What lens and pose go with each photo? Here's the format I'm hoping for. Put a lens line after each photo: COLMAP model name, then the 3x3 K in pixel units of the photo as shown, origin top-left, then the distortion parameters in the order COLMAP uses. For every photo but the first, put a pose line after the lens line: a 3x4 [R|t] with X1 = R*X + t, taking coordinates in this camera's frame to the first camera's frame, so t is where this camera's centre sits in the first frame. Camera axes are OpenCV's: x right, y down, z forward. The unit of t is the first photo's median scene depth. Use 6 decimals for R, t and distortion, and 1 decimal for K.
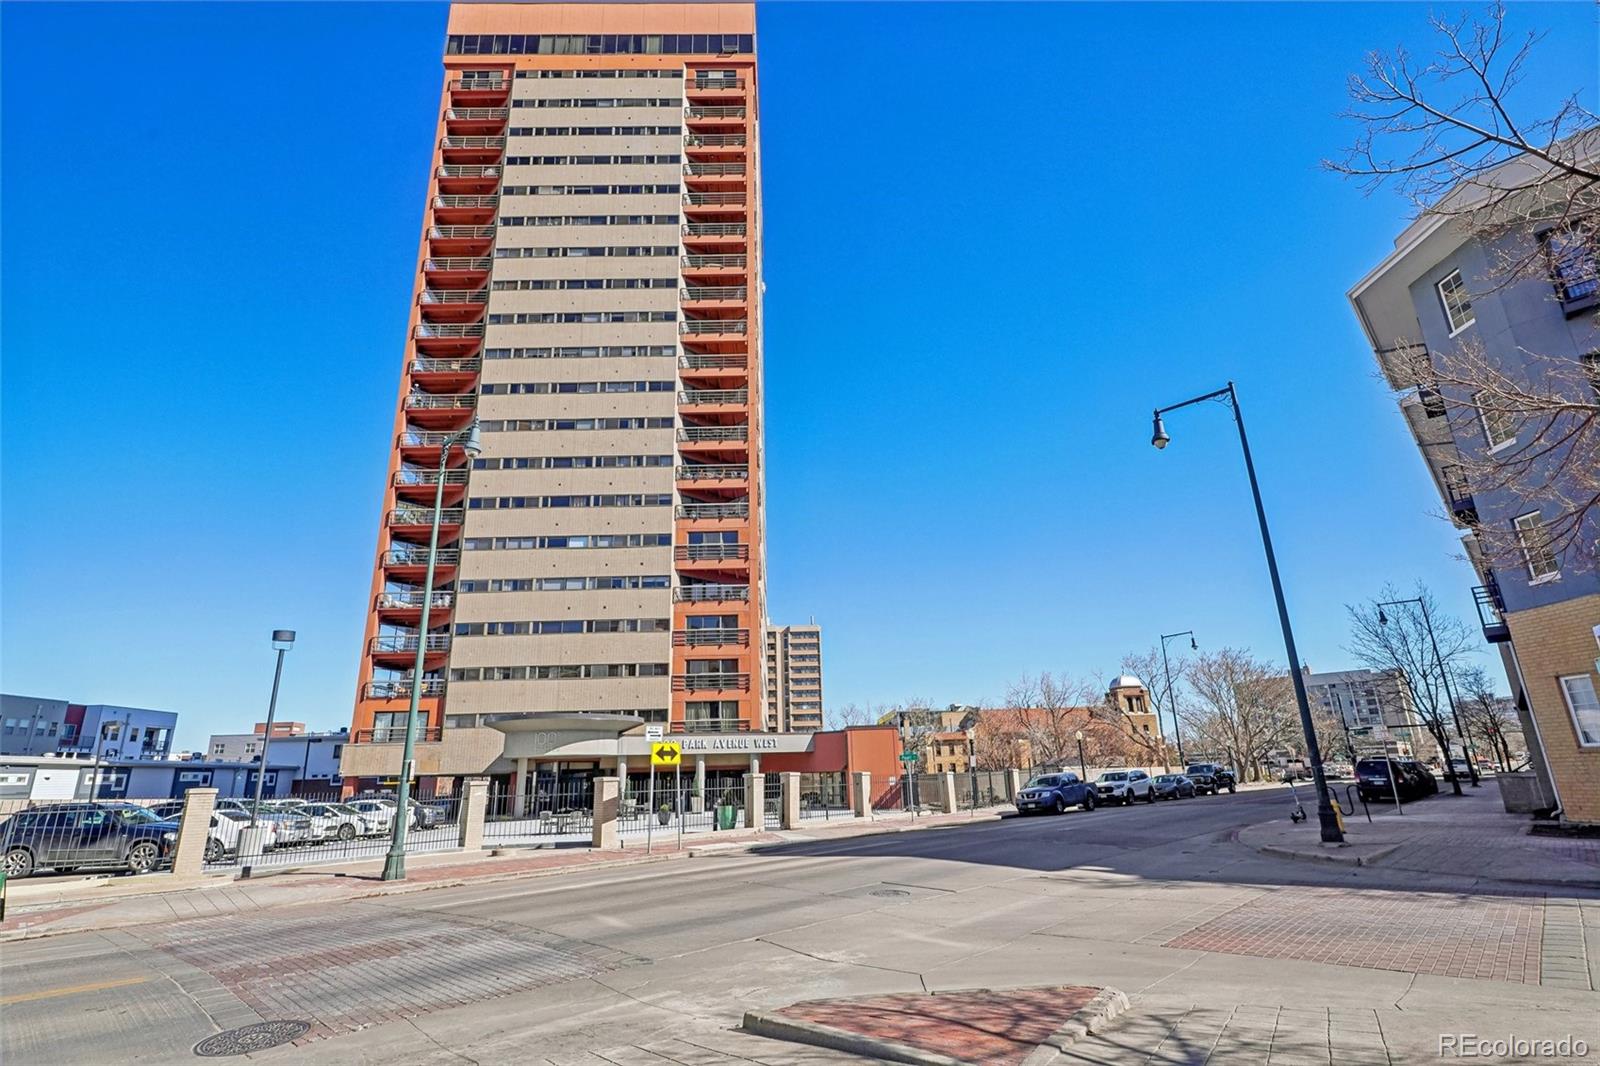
lens RADIAL K [[774.3, 0, 791.0], [0, 774.3, 534.3], [0, 0, 1]] dist [-0.014393, 0.000118]
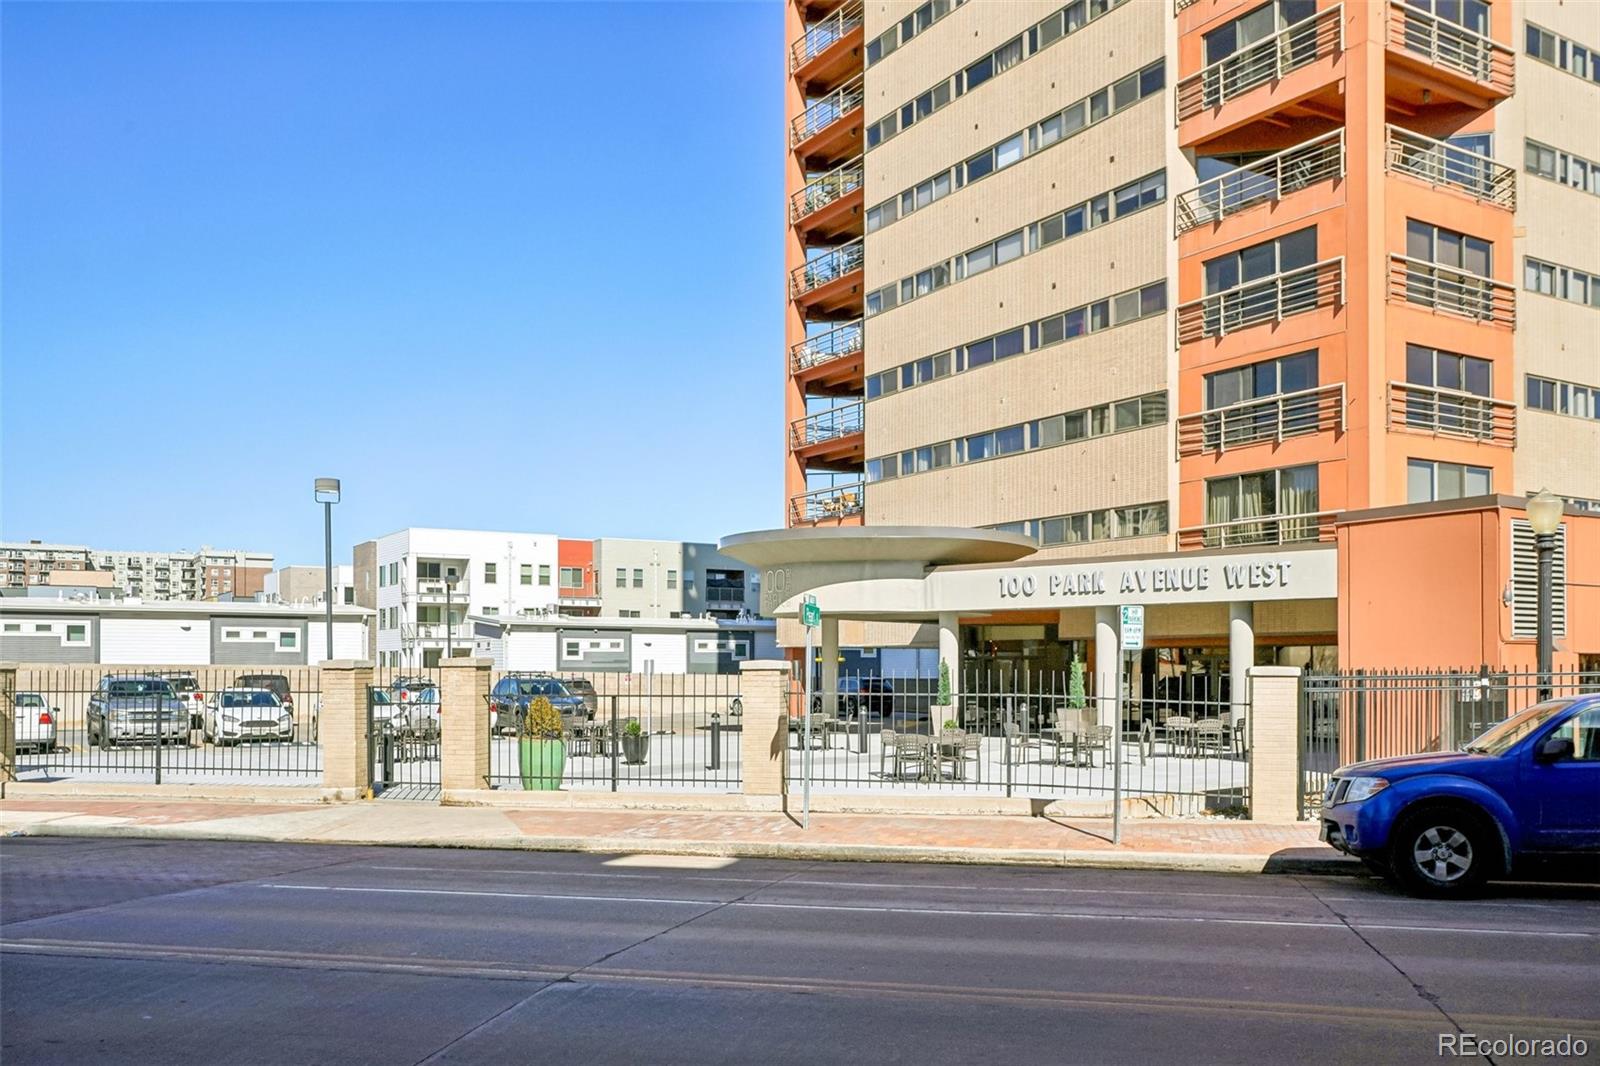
lens RADIAL K [[1346.6, 0, 796.6], [0, 1346.6, 653.5], [0, 0, 1]] dist [0.007179, 0.006314]
pose [[0.498439, 0.021518, -0.866657, 0.361992], [0.248006, 0.954372, 0.166332, 0.132999], [0.830693, -0.297843, 0.470360, 0.465658]]
